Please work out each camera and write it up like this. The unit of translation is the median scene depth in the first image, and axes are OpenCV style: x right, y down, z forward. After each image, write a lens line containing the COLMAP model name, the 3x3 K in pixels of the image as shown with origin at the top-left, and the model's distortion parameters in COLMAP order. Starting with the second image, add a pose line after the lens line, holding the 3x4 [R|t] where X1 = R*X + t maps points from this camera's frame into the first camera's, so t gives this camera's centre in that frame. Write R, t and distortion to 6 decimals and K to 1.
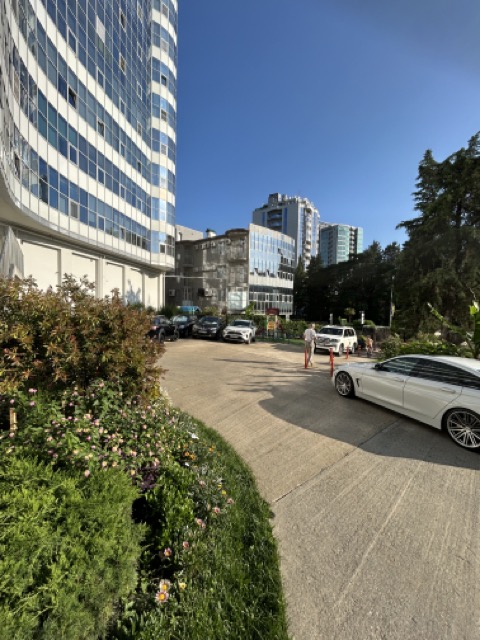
lens RADIAL K [[257.8, 0, 242.1], [0, 257.8, 321.1], [0, 0, 1]] dist [0.002371, 0.000176]
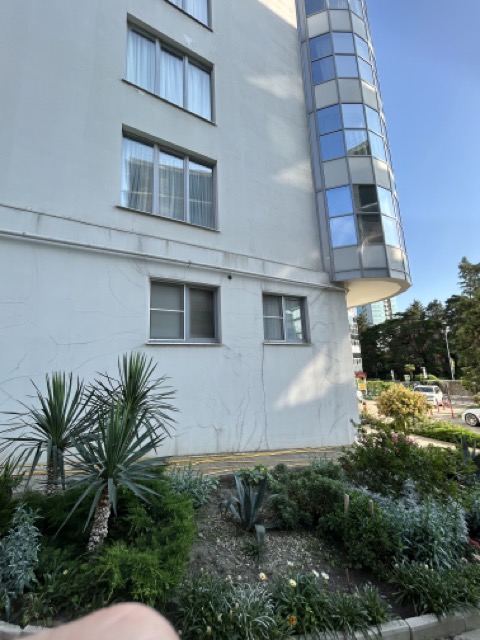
lens RADIAL K [[257.8, 0, 237.2], [0, 257.8, 321.6], [0, 0, 1]] dist [0.002371, 0.000176]
pose [[0.989907, -0.084173, -0.114014, -0.232506], [0.057161, 0.973308, -0.222271, -0.033655], [0.129680, 0.213510, 0.968296, -0.282902]]
